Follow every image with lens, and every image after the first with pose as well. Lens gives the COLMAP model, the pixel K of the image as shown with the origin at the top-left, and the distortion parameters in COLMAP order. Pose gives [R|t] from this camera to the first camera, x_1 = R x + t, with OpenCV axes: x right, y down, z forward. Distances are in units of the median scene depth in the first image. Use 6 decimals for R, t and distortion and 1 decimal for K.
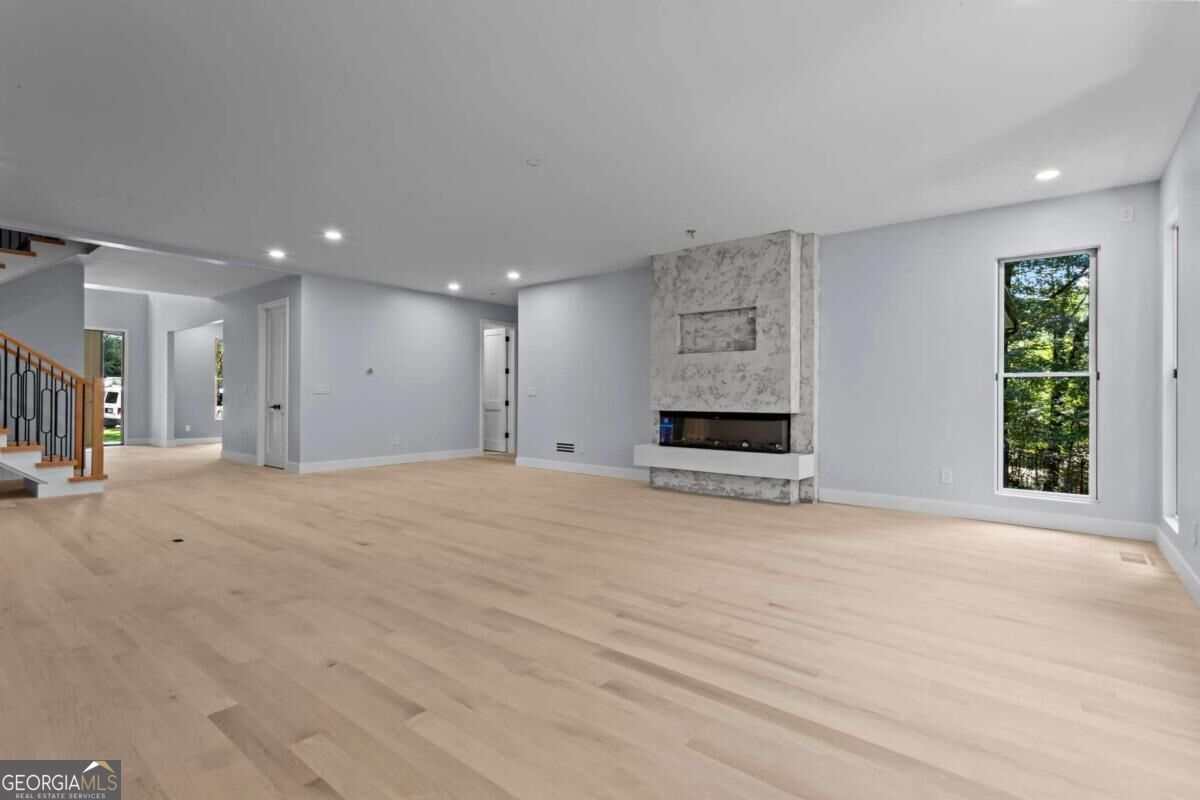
lens RADIAL K [[574.7, 0, 591.1], [0, 574.7, 394.7], [0, 0, 1]] dist [-0.004111, 0.000725]
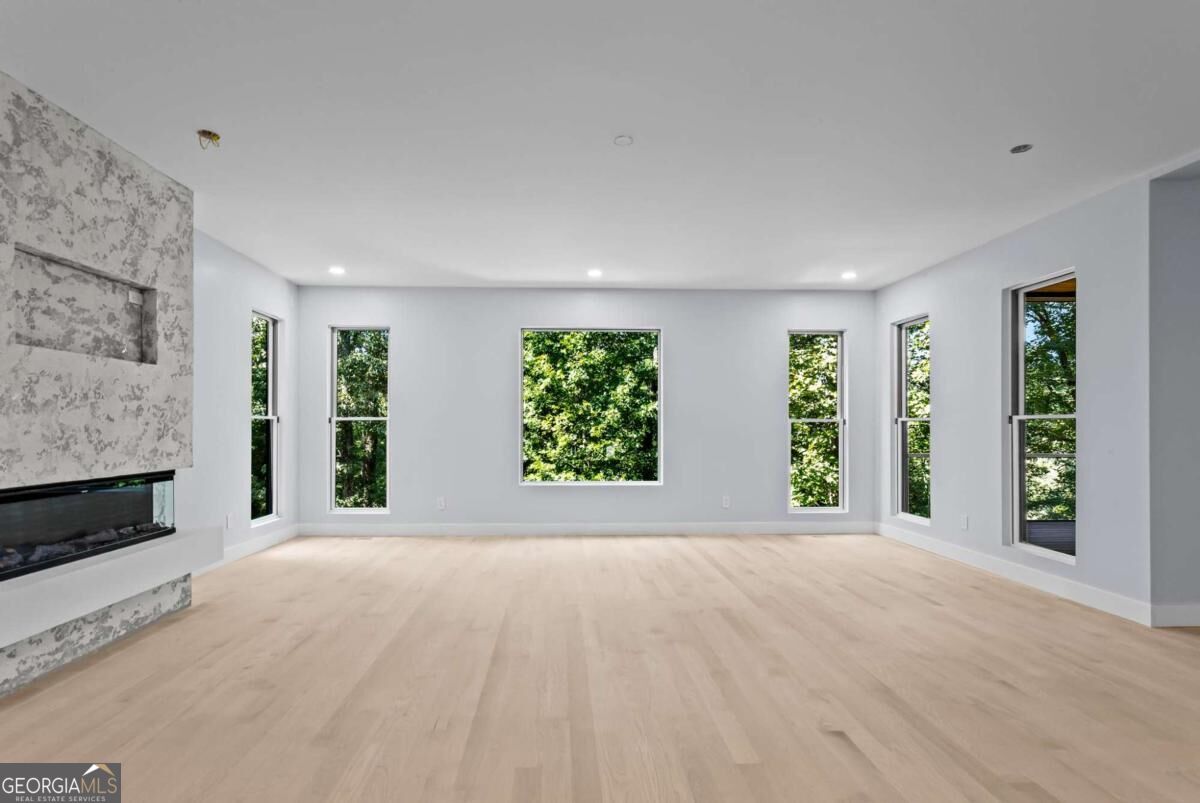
lens RADIAL K [[605.3, 0, 574.1], [0, 605.3, 423.4], [0, 0, 1]] dist [-0.004301, 0.002613]
pose [[-0.653354, -0.003810, 0.757043, -0.434085], [-0.009108, 0.999955, -0.002828, -0.019087], [-0.756998, -0.008742, -0.653359, 1.029049]]
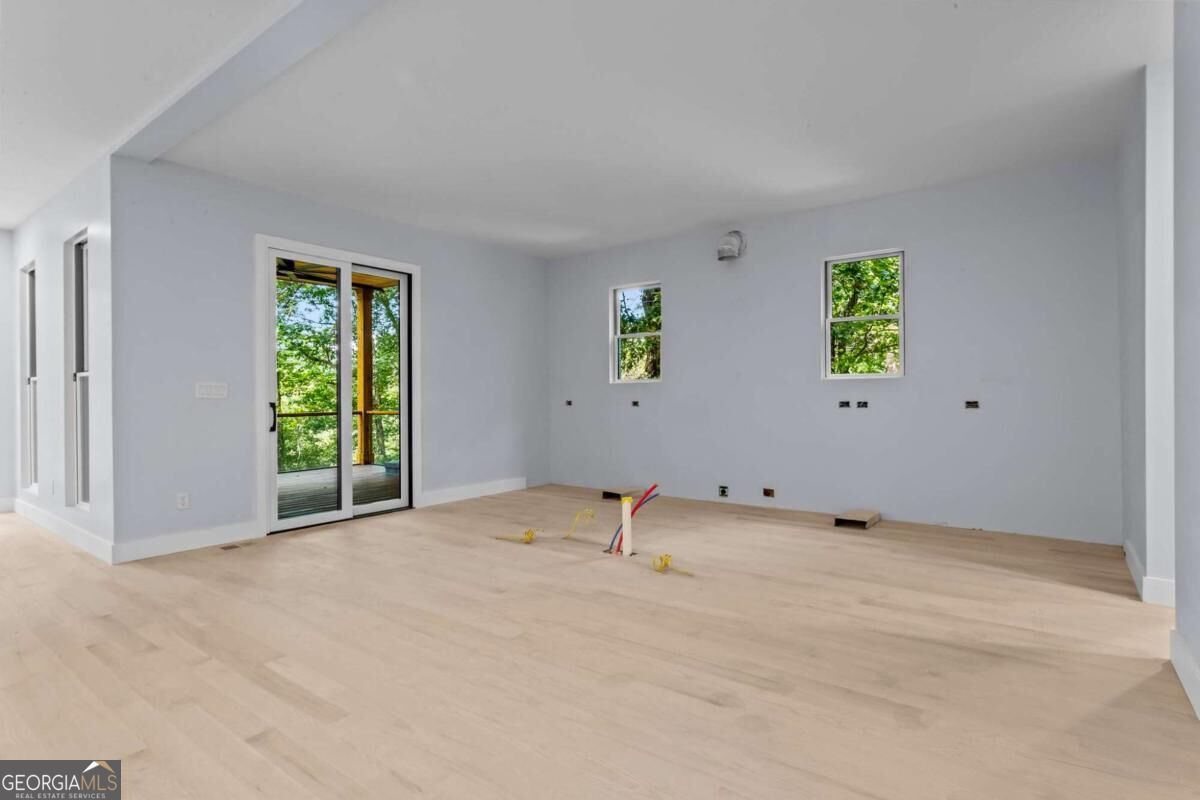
lens RADIAL K [[598.0, 0, 596.1], [0, 598.0, 395.6], [0, 0, 1]] dist [0.006049, 0.001383]
pose [[-0.999486, 0.001095, -0.032032, -0.838415], [0.001219, 0.999992, -0.003847, -0.004228], [0.032027, -0.003884, -0.999479, 0.877768]]
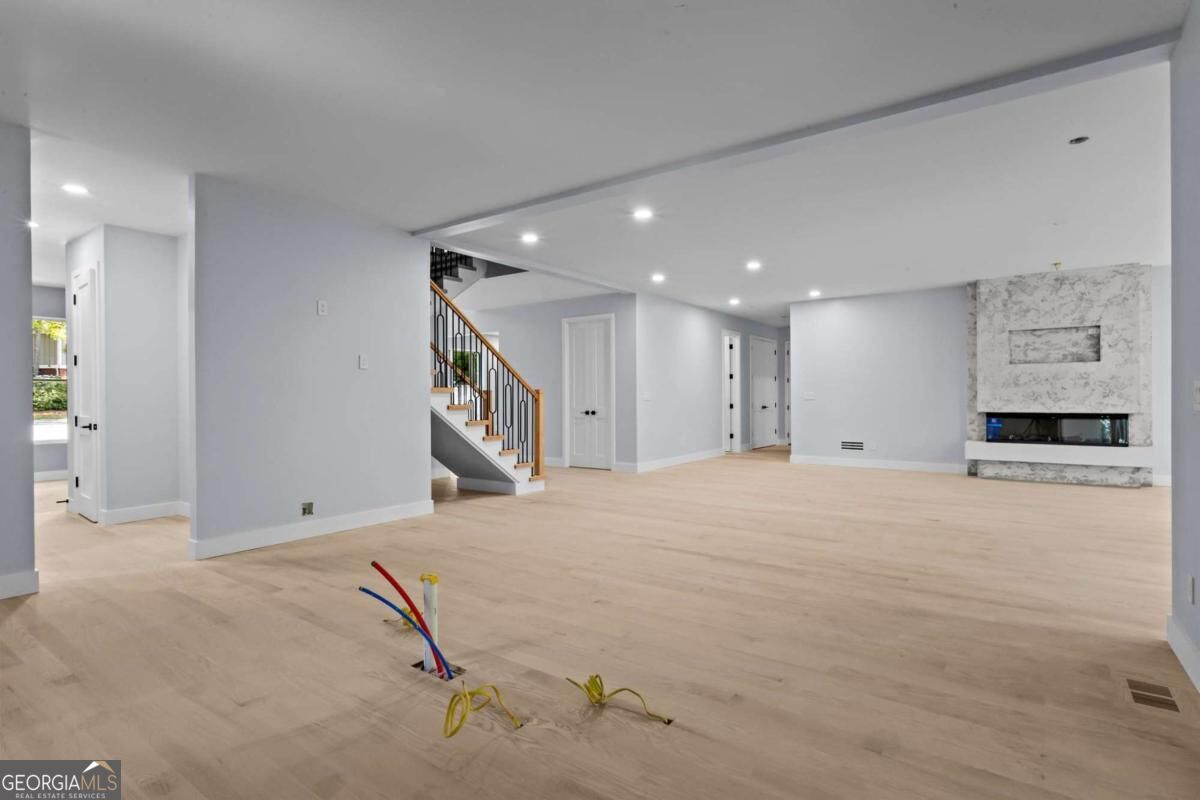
lens RADIAL K [[598.0, 0, 601.6], [0, 598.0, 397.7], [0, 0, 1]] dist [0.006049, 0.001383]
pose [[0.998261, -0.011234, 0.057874, -0.797299], [0.010856, 0.999918, 0.006832, -0.020336], [-0.057946, -0.006191, 0.998301, -0.193145]]
